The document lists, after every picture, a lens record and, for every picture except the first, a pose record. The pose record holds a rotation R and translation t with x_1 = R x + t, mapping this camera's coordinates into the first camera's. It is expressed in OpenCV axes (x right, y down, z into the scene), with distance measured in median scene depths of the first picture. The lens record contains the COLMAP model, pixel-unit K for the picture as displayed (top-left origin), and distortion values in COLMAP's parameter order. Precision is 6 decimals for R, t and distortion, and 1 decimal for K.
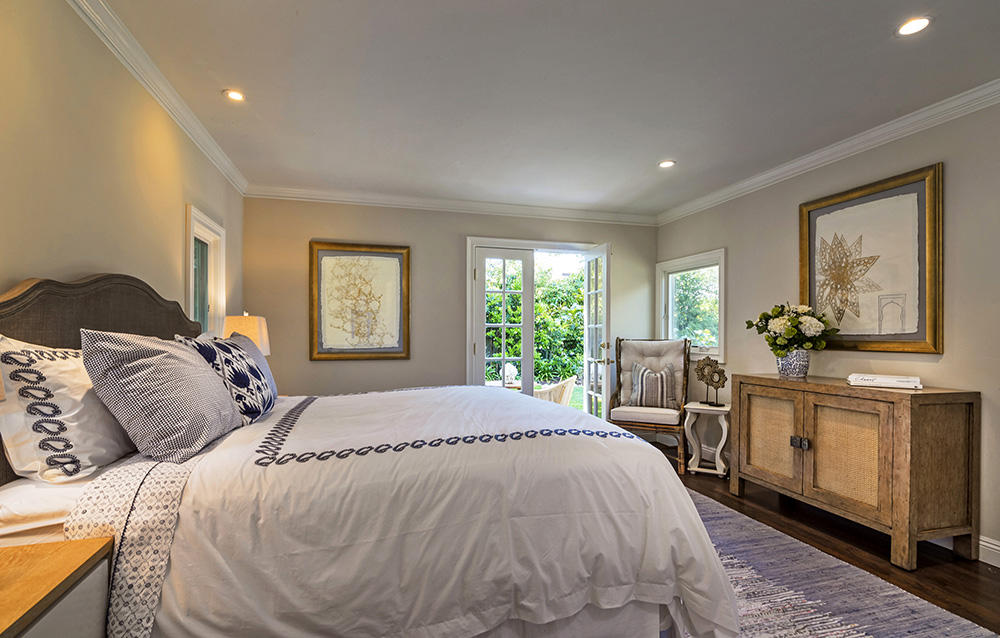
lens RADIAL K [[481.5, 0, 502.8], [0, 481.5, 326.5], [0, 0, 1]] dist [-0.000675, -0.000071]
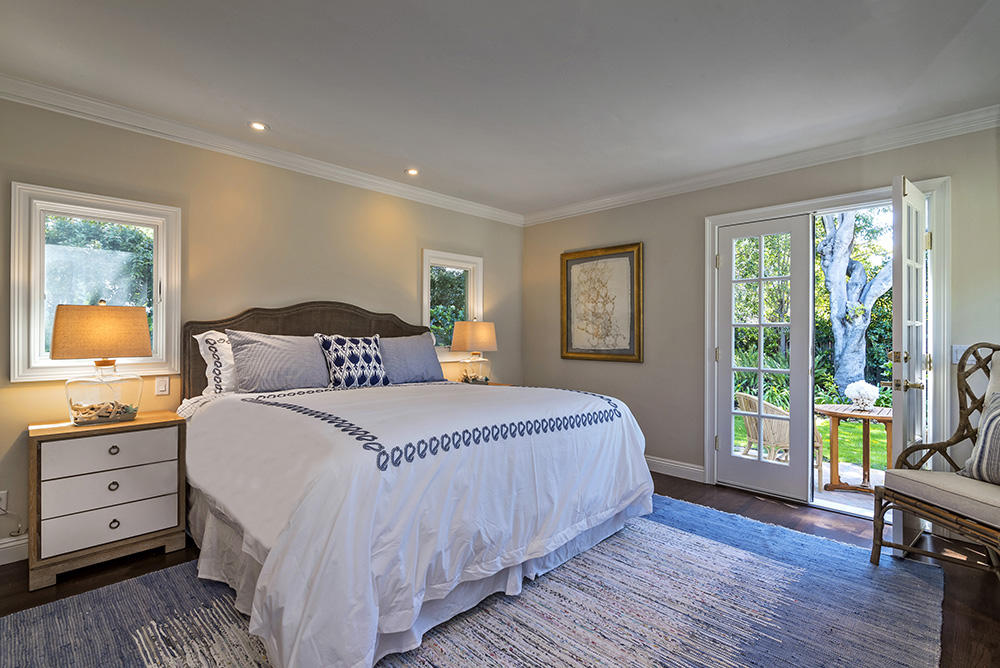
lens RADIAL K [[466.0, 0, 499.6], [0, 466.0, 332.2], [0, 0, 1]] dist [0.003240, 0.000209]
pose [[0.479398, -0.002963, -0.877593, 0.488046], [0.005211, 0.999986, -0.000529, 0.007917], [0.877582, -0.004319, 0.479406, 0.328654]]
